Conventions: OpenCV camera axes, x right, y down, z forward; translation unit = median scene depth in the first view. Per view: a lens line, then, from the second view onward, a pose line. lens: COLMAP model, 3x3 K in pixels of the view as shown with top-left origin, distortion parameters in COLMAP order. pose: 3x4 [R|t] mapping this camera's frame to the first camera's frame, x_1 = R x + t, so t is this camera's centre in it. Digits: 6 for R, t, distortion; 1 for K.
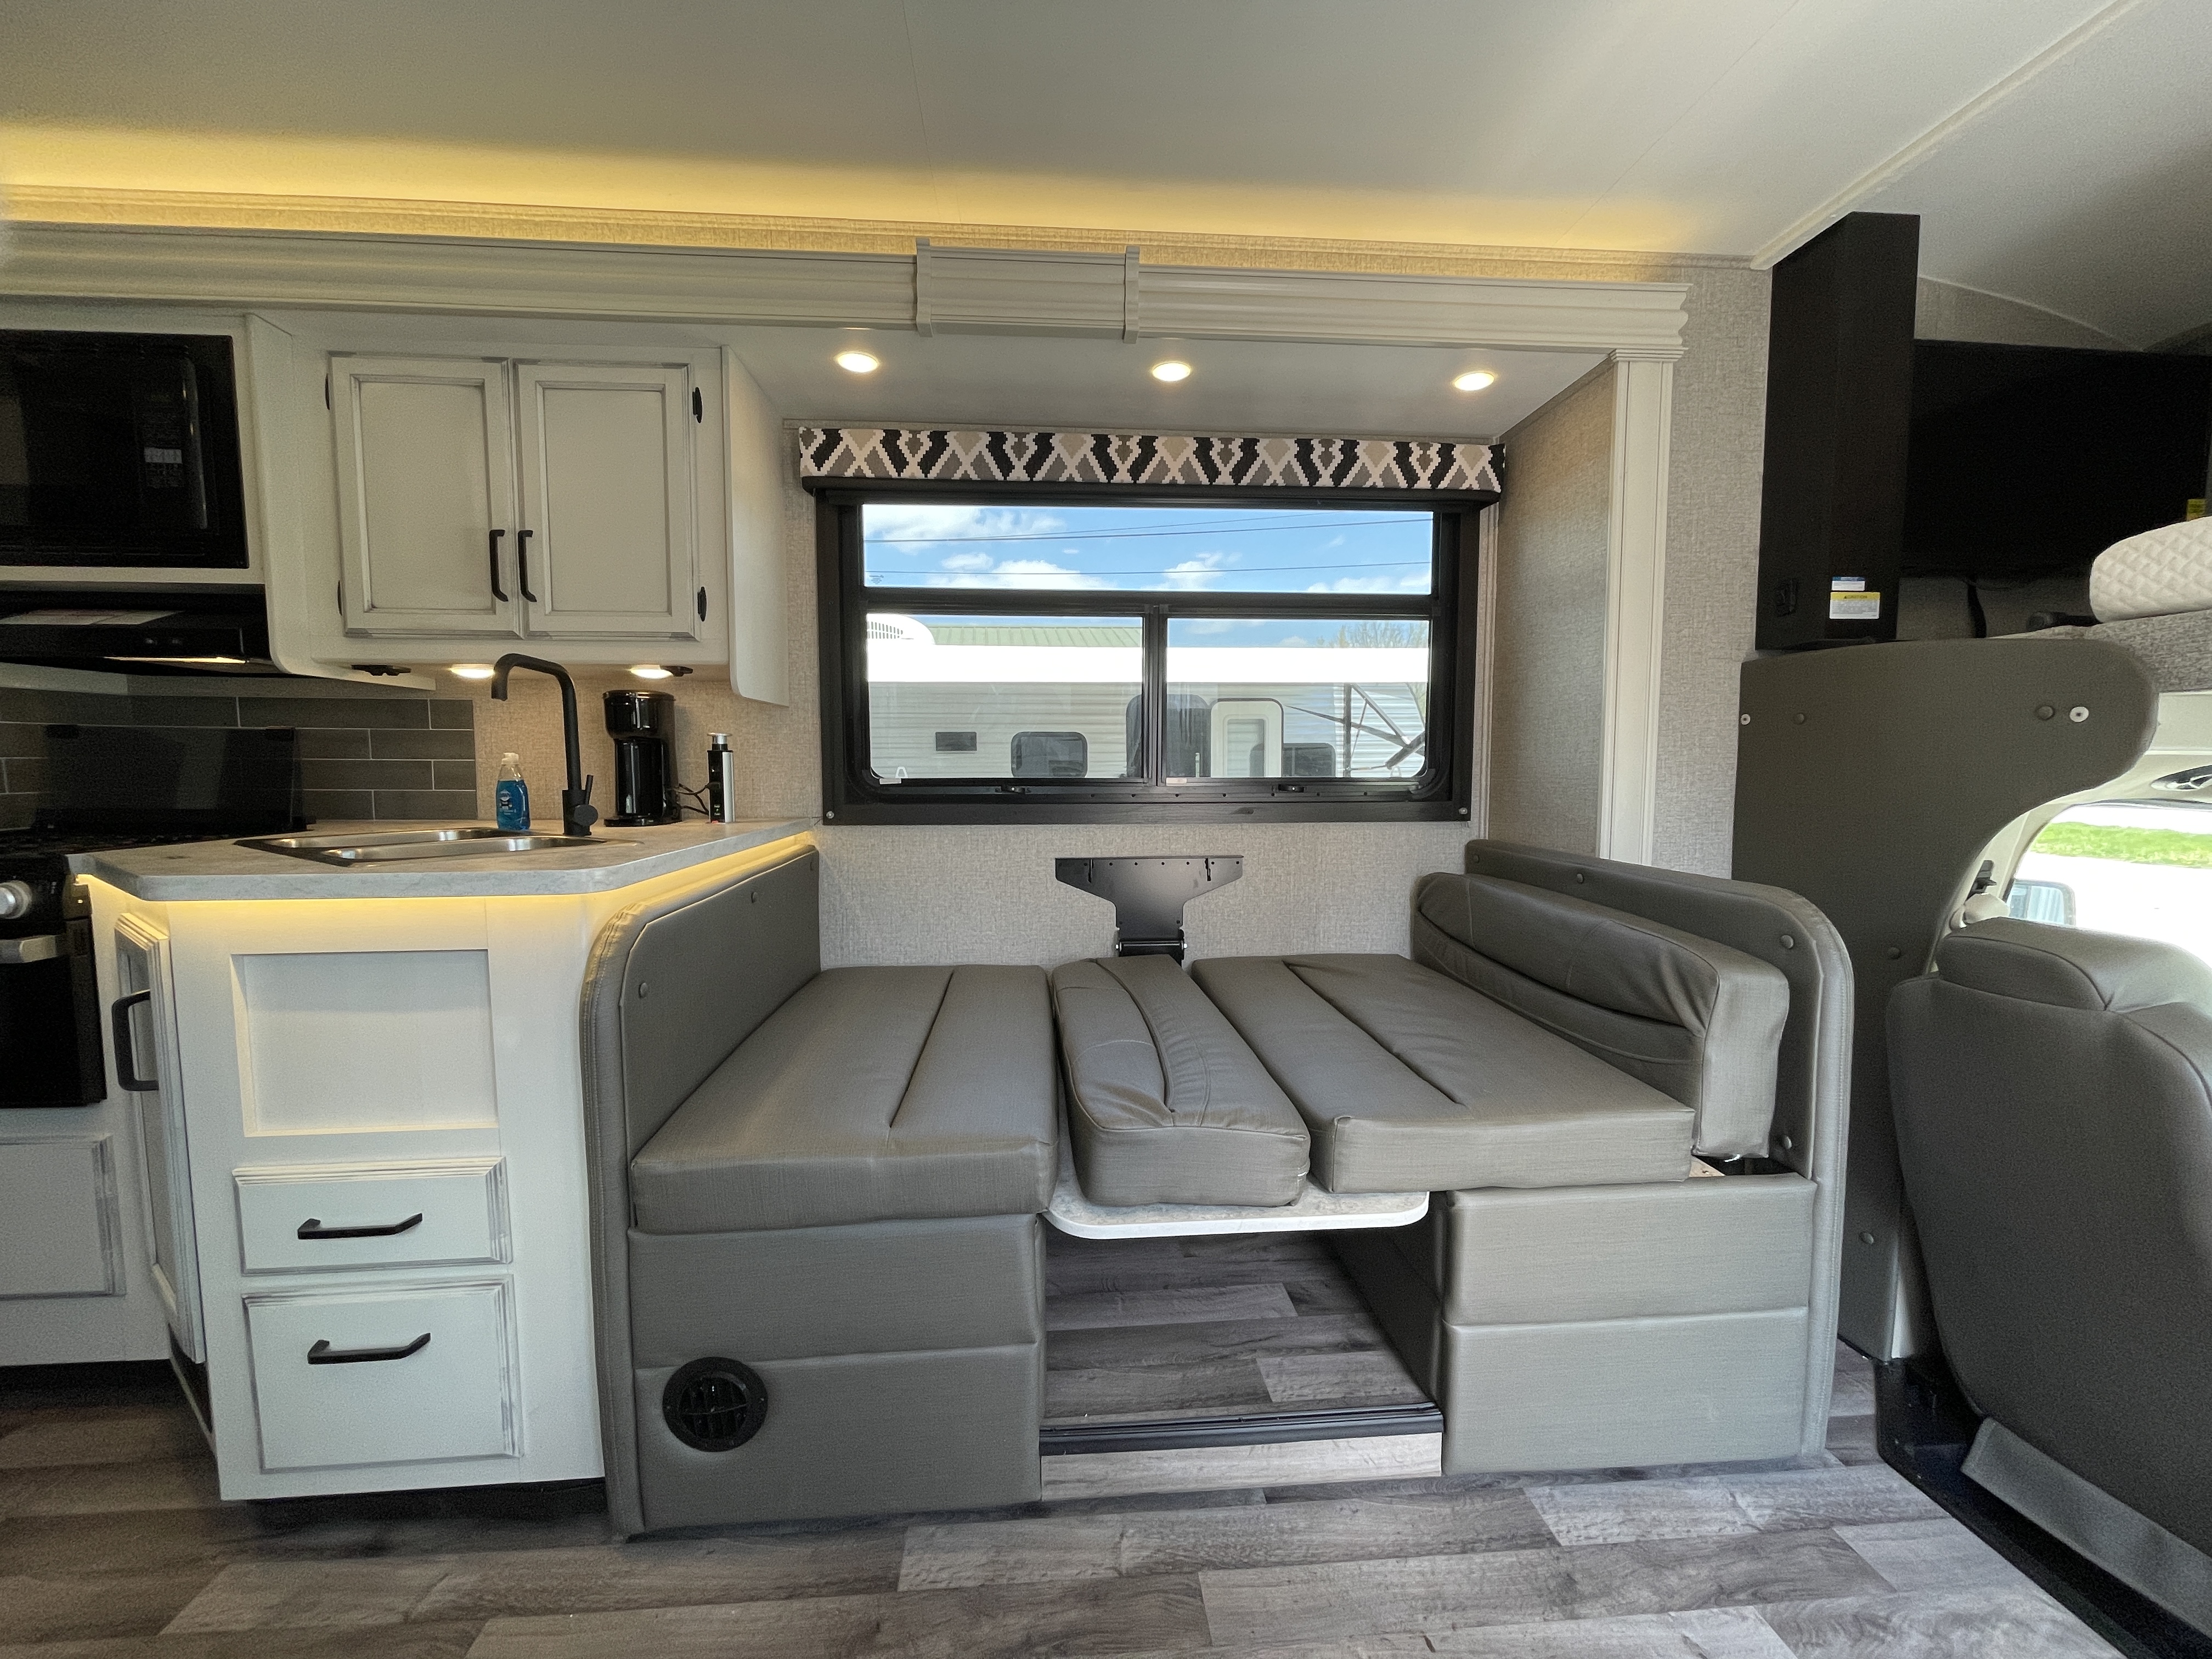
lens RADIAL K [[891.4, 0, 1095.8], [0, 891.4, 831.7], [0, 0, 1]] dist [-0.007996, 0.002799]
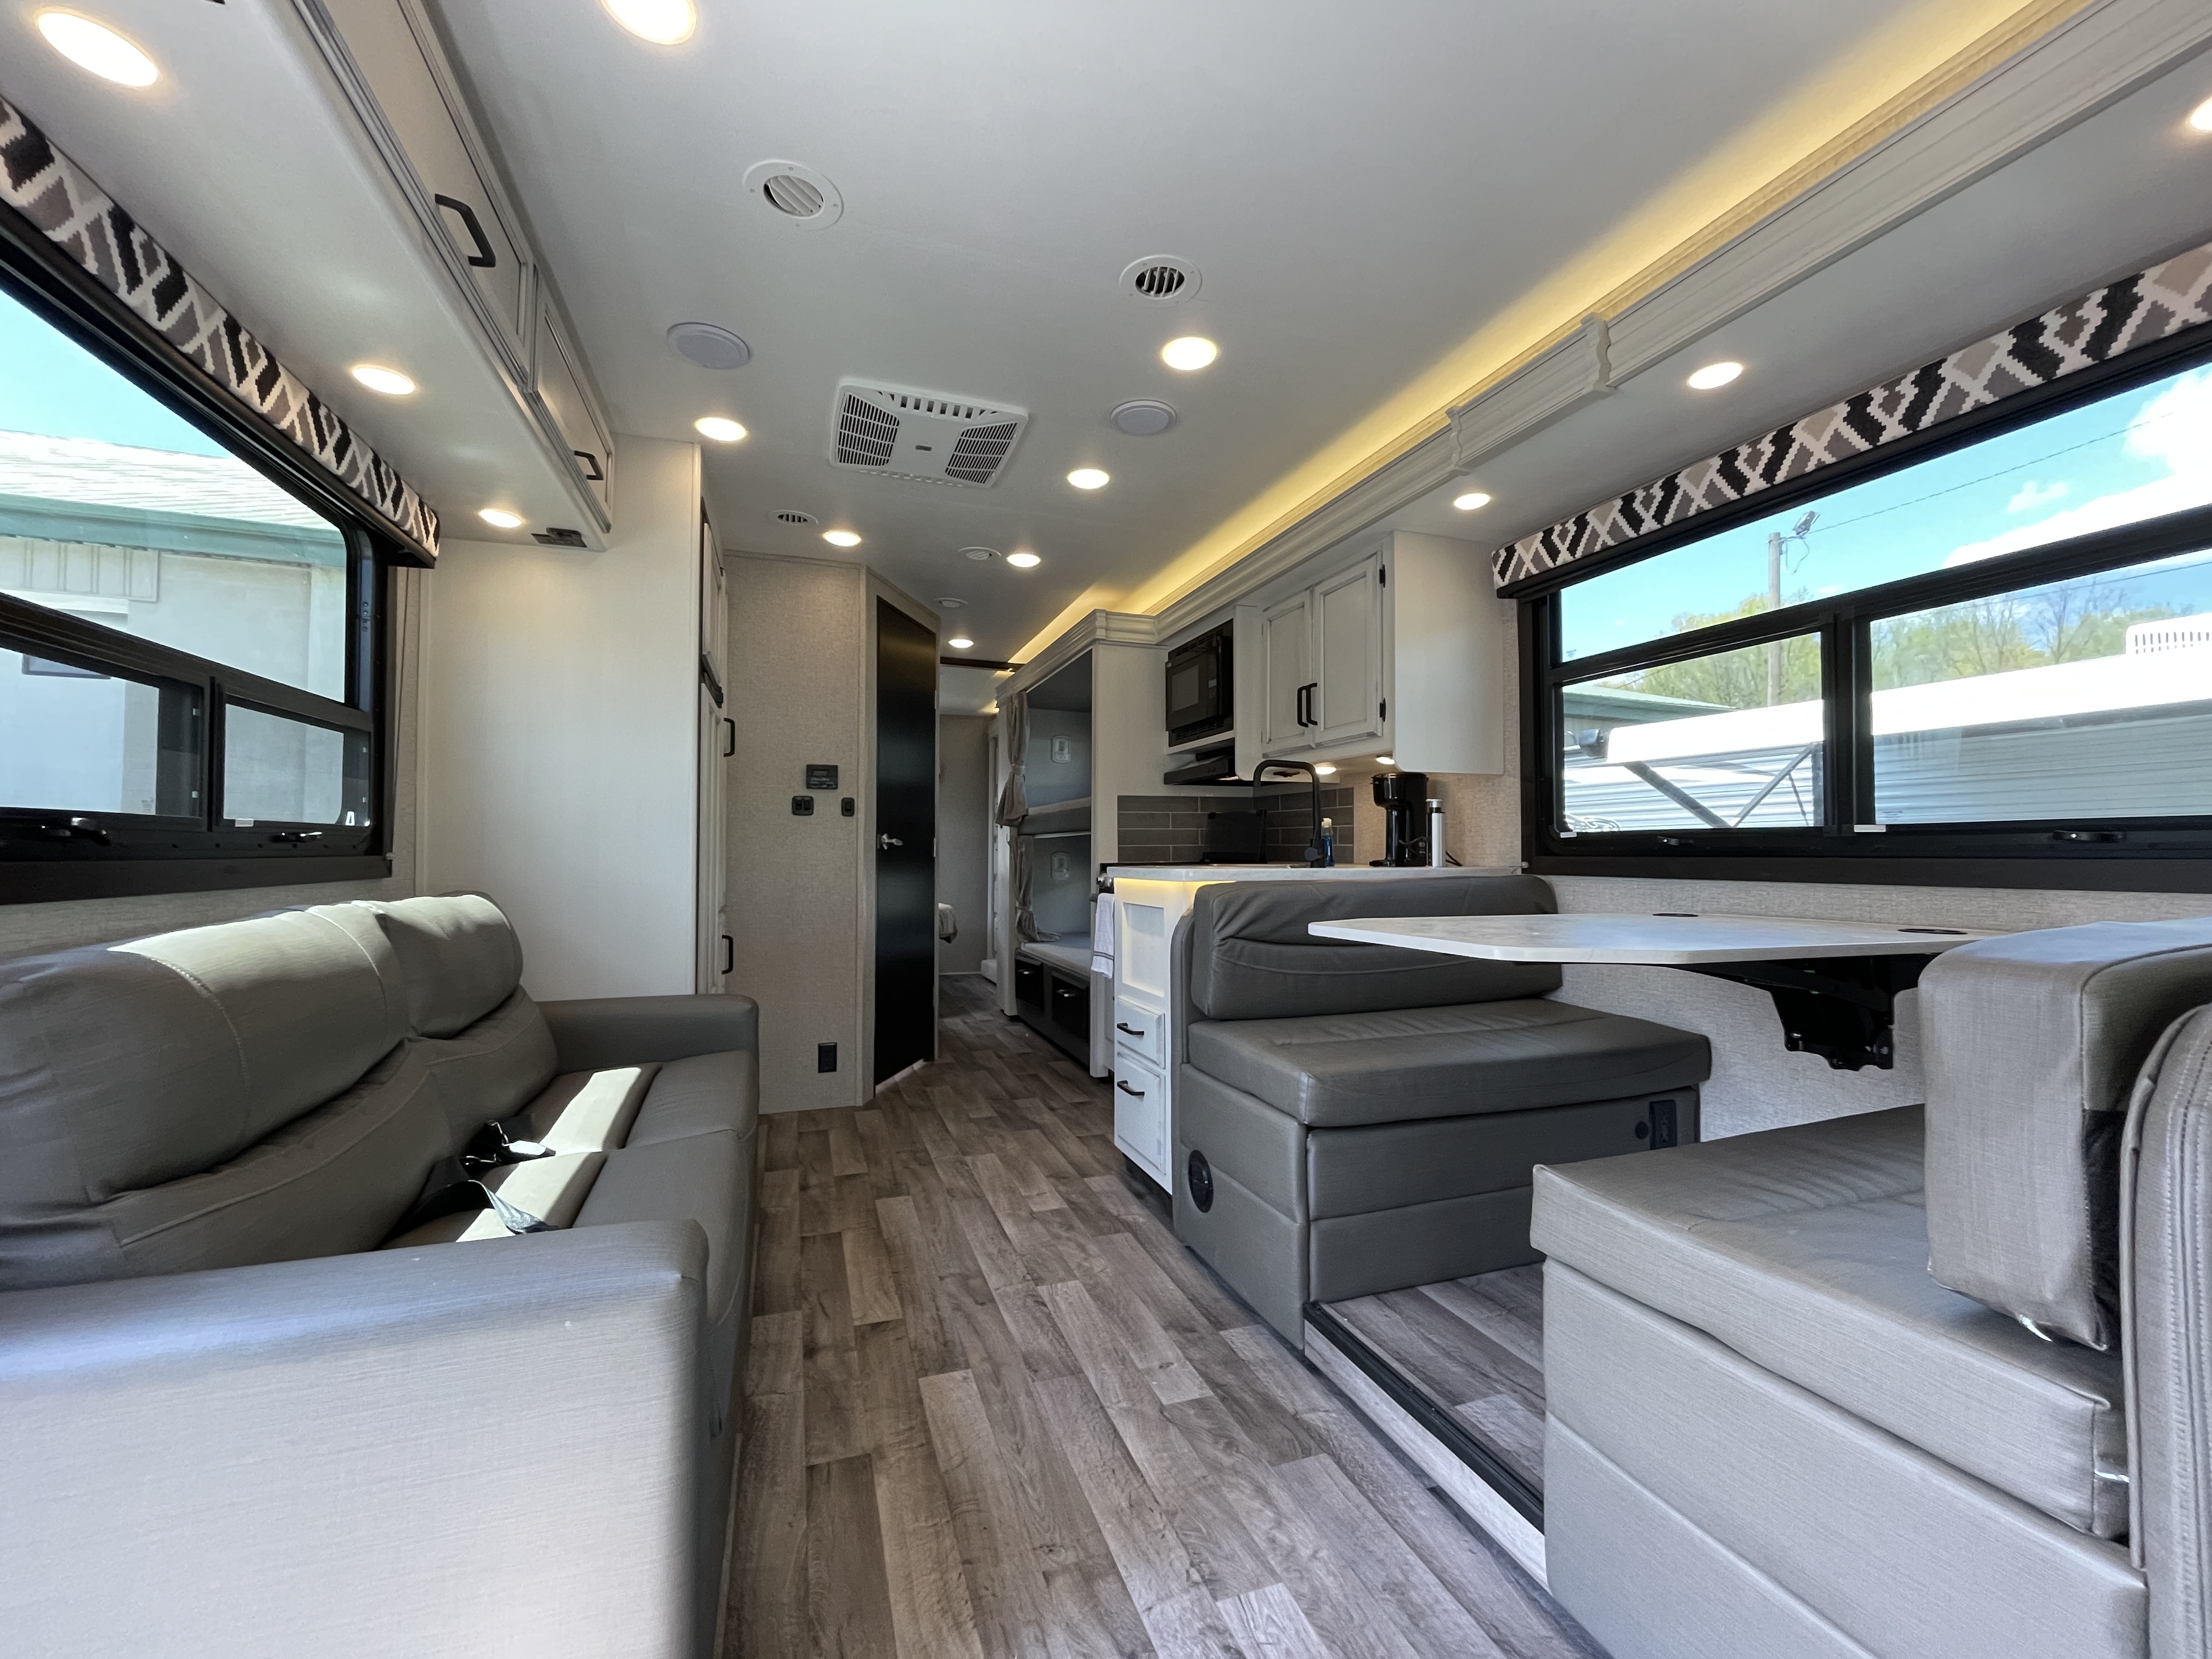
lens RADIAL K [[891.4, 0, 1095.8], [0, 891.4, 831.7], [0, 0, 1]] dist [-0.007996, 0.002799]
pose [[0.254779, -0.022377, -0.966740, 0.899644], [-0.078434, 0.995960, -0.043725, 0.042774], [0.963813, 0.086966, 0.251995, 0.226388]]
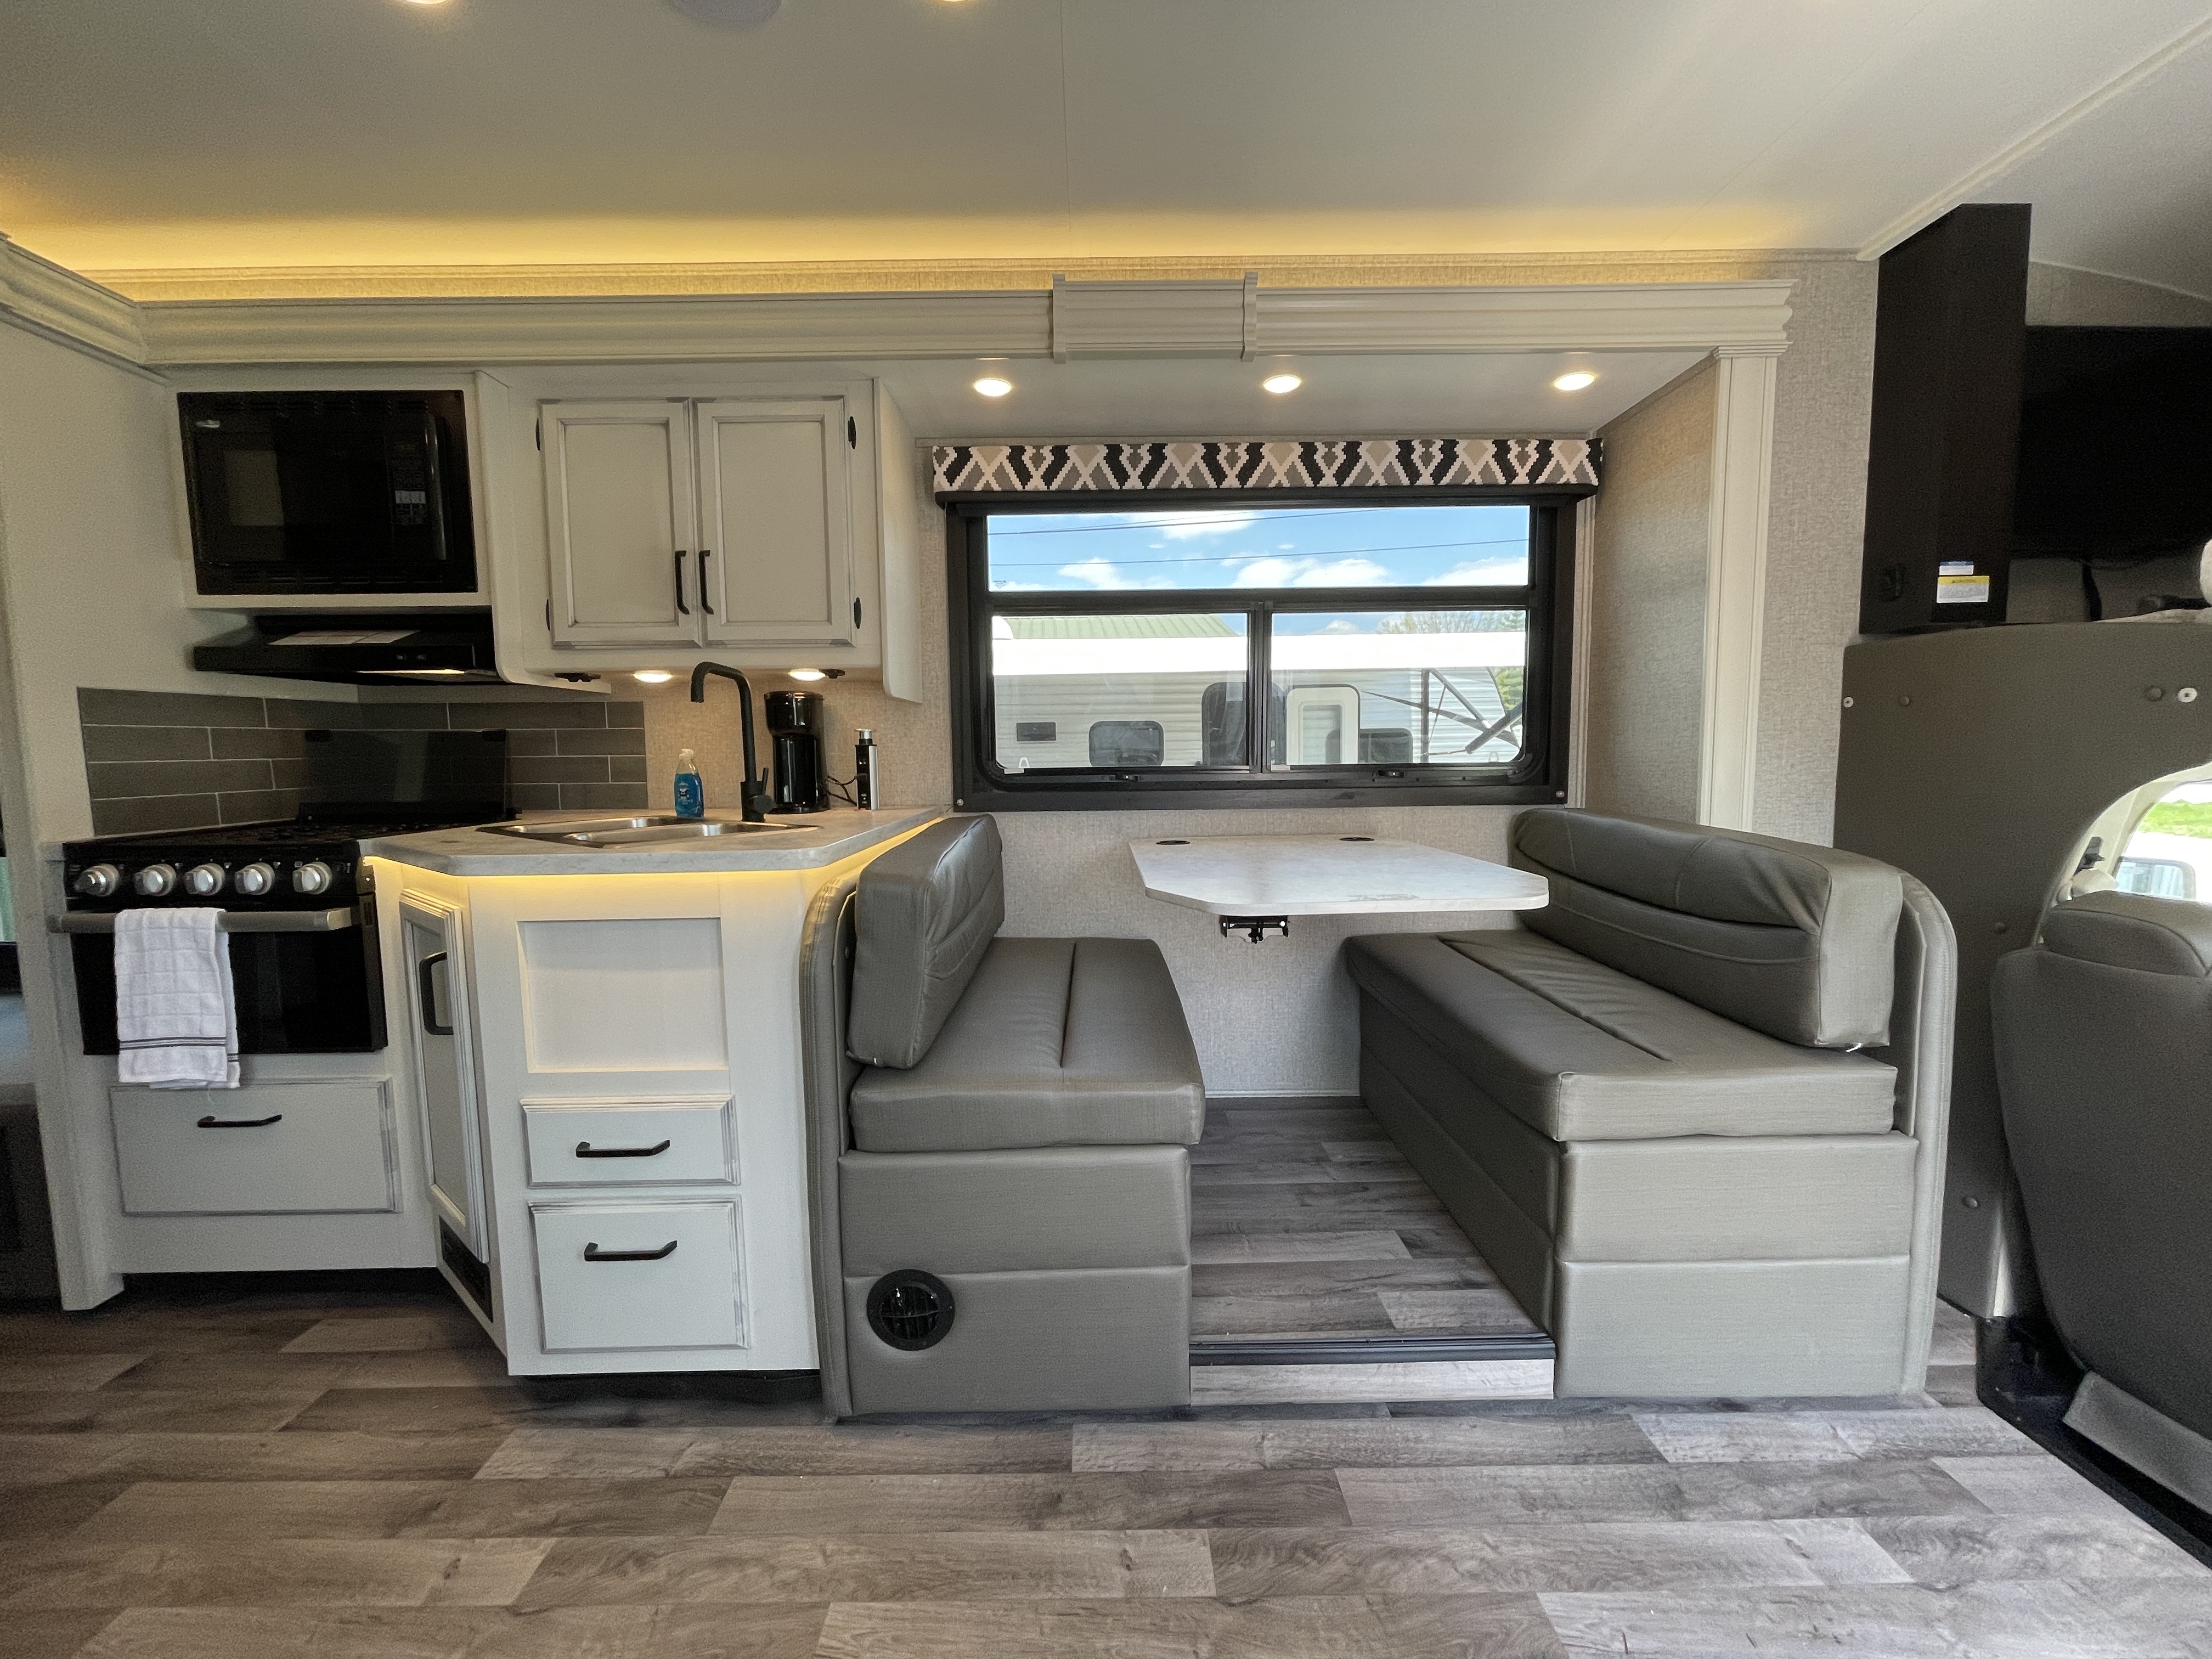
lens RADIAL K [[891.4, 0, 1095.8], [0, 891.4, 831.7], [0, 0, 1]] dist [-0.007996, 0.002799]
pose [[0.997567, -0.005540, -0.069493, -0.075991], [0.006475, 0.999891, 0.013233, 0.004732], [0.069412, -0.013651, 0.997495, -0.099607]]
